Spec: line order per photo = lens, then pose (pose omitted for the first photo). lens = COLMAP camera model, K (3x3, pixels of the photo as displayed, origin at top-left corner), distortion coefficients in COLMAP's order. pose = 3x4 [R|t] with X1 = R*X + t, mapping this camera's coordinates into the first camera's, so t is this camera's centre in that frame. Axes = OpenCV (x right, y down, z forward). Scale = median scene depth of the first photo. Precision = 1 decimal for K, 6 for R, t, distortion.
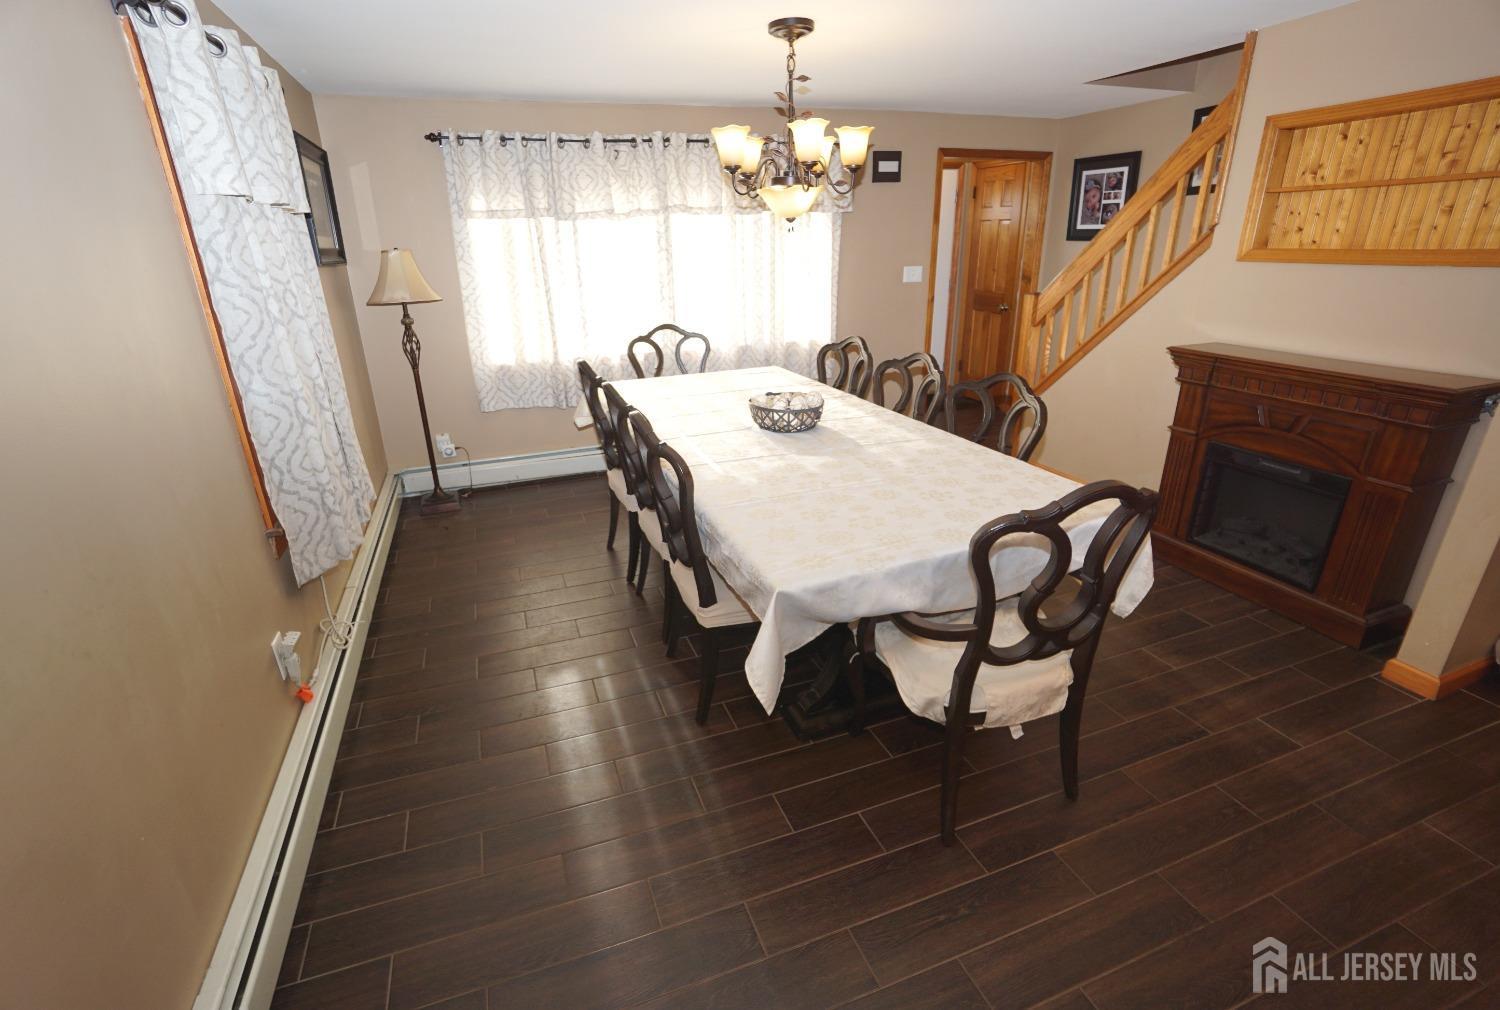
lens RADIAL K [[679.8, 0, 737.4], [0, 679.8, 503.6], [0, 0, 1]] dist [-0.064530, 0.023160]
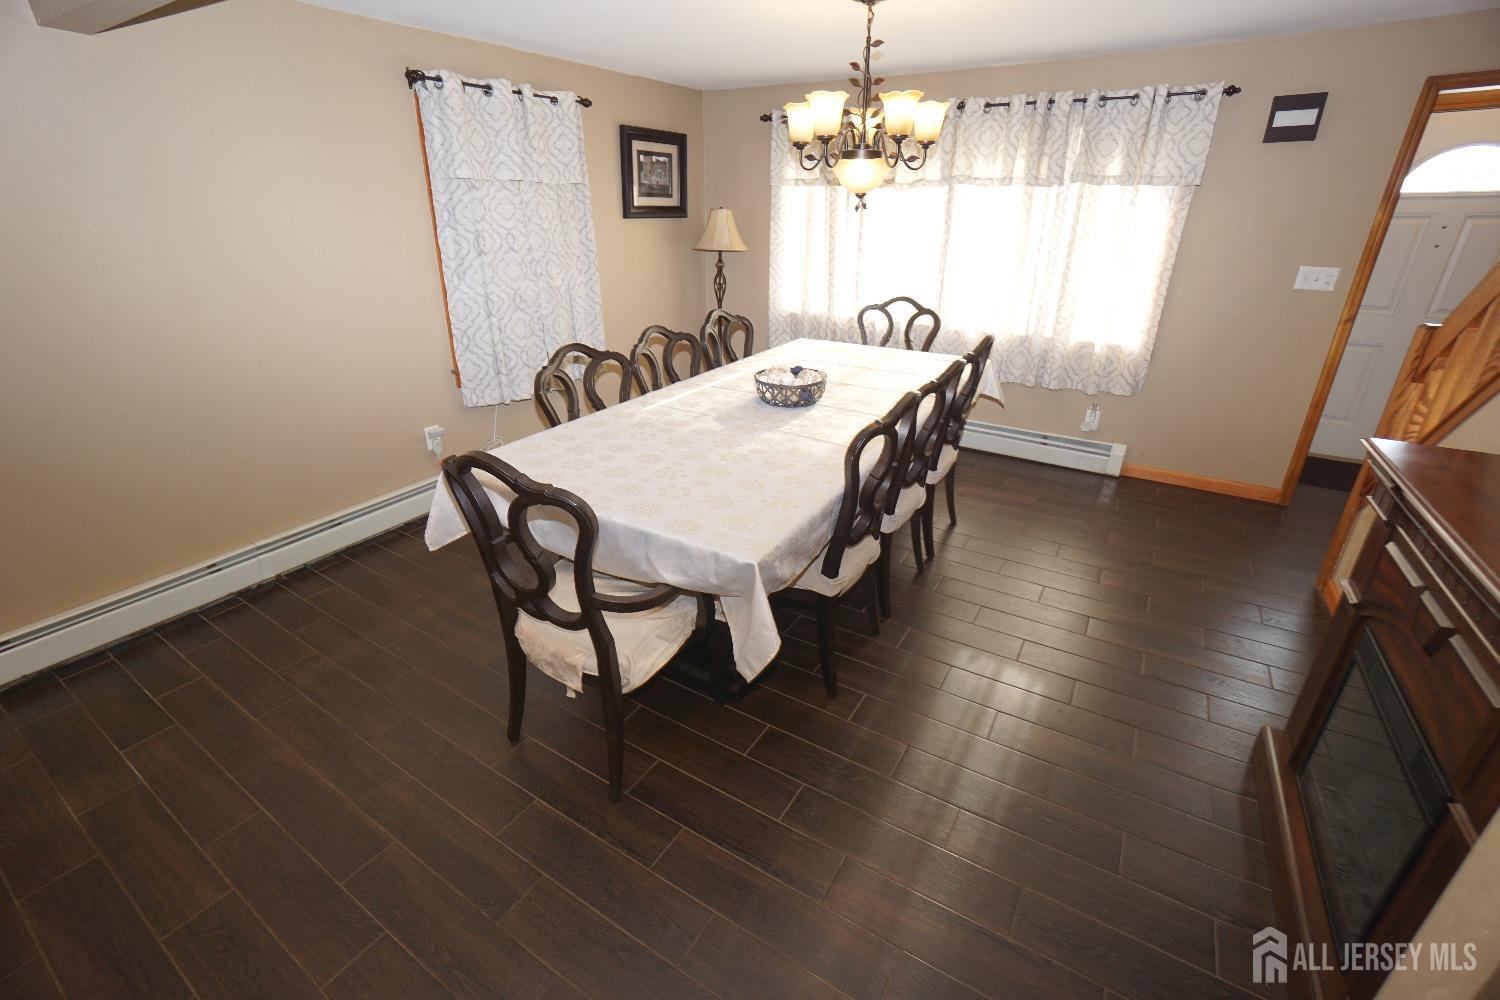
lens RADIAL K [[659.9, 0, 735.3], [0, 659.9, 485.3], [0, 0, 1]] dist [-0.061678, 0.023651]
pose [[0.611947, 0.334198, -0.716822, 0.757675], [-0.304478, 0.936030, 0.176466, -0.141965], [0.729941, 0.110268, 0.674556, 0.283743]]
